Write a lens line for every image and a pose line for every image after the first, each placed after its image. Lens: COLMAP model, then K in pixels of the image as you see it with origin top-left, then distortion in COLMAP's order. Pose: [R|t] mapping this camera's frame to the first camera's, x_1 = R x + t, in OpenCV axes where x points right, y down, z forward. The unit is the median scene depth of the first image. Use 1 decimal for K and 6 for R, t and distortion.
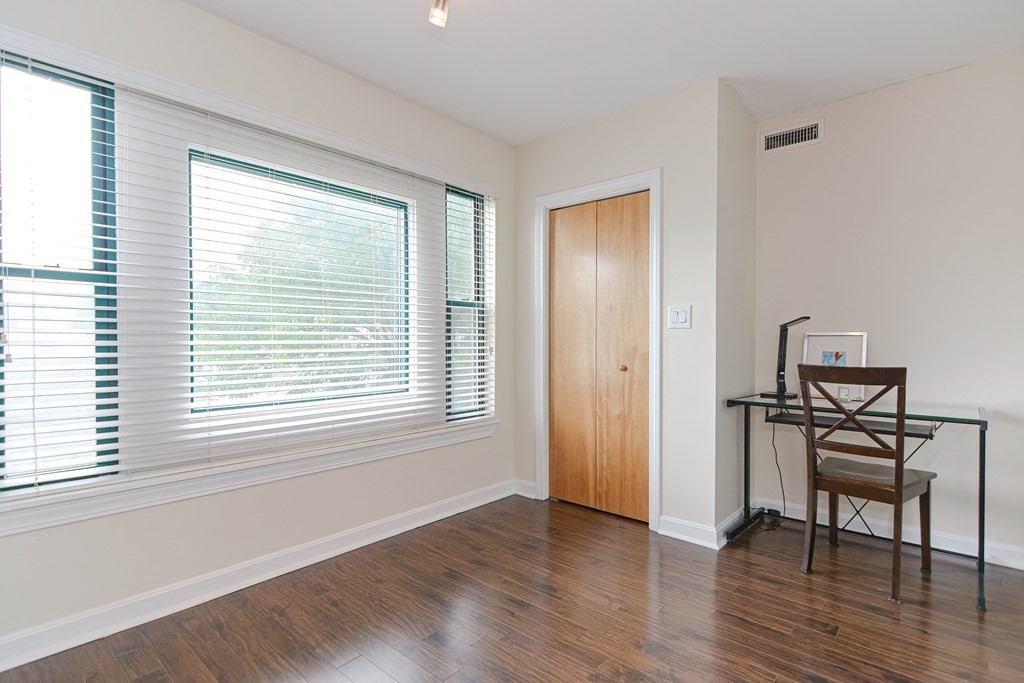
lens RADIAL K [[498.6, 0, 548.6], [0, 498.6, 349.8], [0, 0, 1]] dist [0.016566, -0.007995]
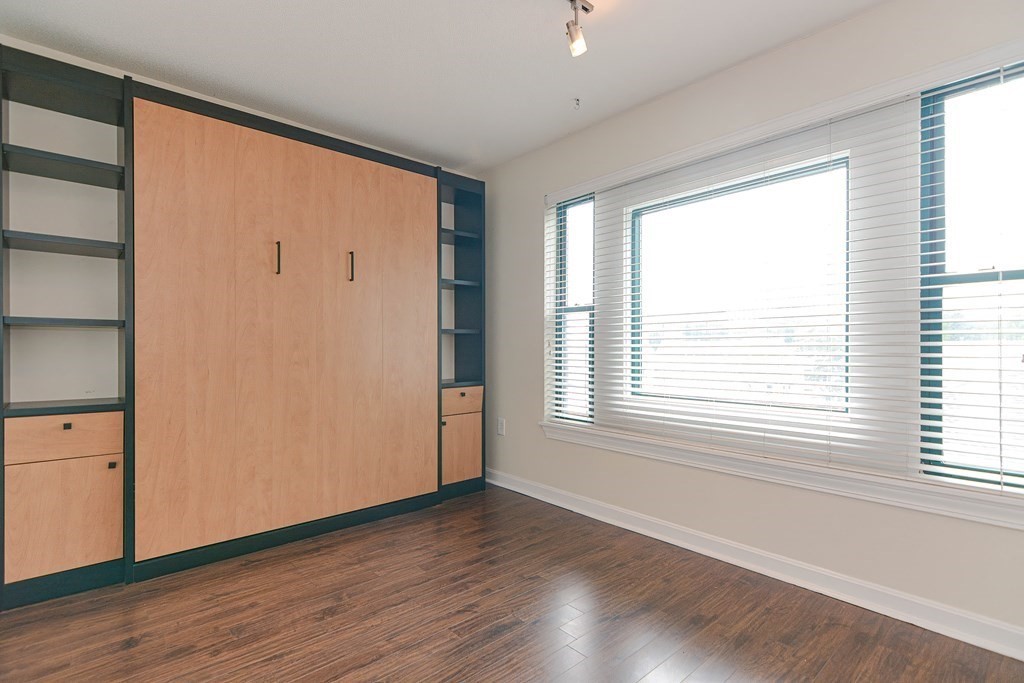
lens RADIAL K [[498.6, 0, 511.3], [0, 498.6, 343.9], [0, 0, 1]] dist [0.016566, -0.007995]
pose [[-0.165826, 0.000620, -0.986155, 0.614757], [-0.012165, 0.999922, 0.002674, -0.015180], [0.986080, 0.012440, -0.165806, 0.740058]]
